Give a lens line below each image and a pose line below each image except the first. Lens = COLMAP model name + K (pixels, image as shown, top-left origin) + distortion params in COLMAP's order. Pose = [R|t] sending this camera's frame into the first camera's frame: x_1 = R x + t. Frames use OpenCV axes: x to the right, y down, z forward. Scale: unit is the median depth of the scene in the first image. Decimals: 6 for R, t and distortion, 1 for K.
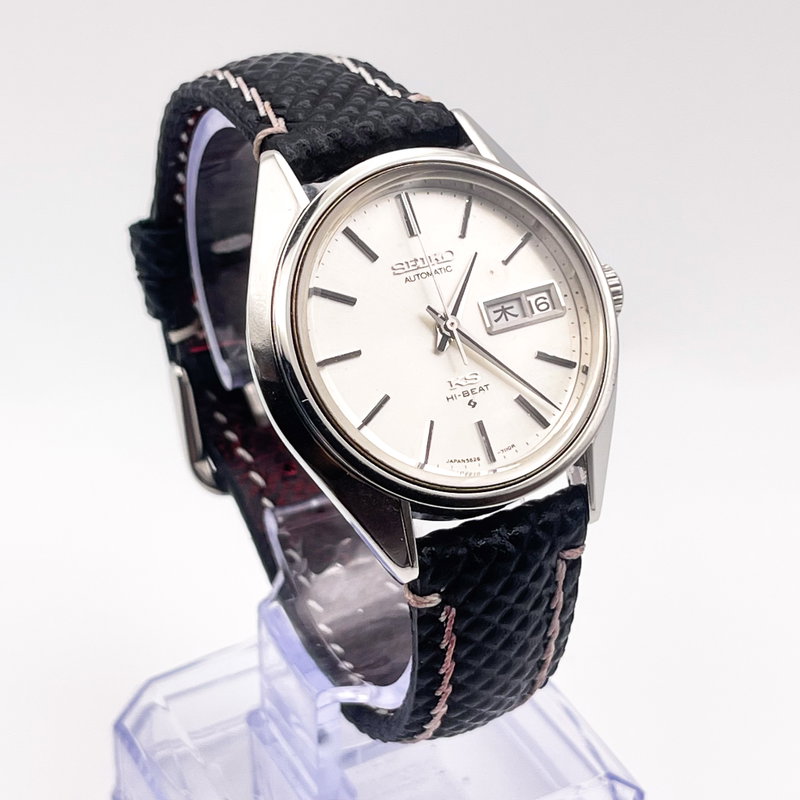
lens RADIAL K [[2113.7, 0, 396.4], [0, 2113.7, 403.1], [0, 0, 1]] dist [0.575719, 0.000000]
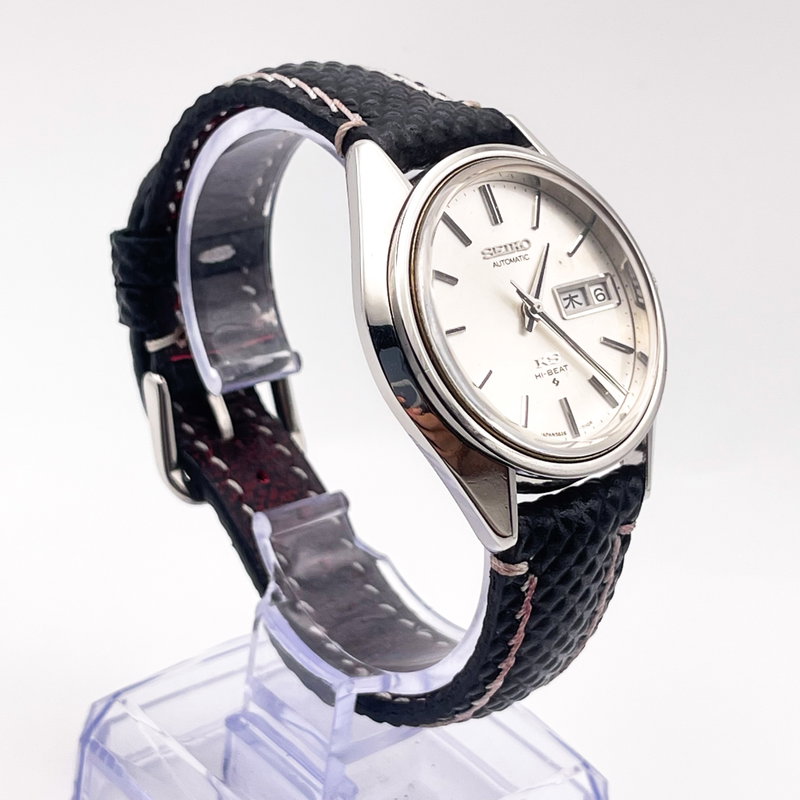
lens RADIAL K [[2113.7, 0, 401.5], [0, 2113.7, 398.1], [0, 0, 1]] dist [0.575719, 0.000000]
pose [[0.966962, 0.012826, 0.254598, -0.299485], [0.006102, 0.997283, -0.073417, 0.083082], [-0.254848, 0.072545, 0.964256, -0.002649]]
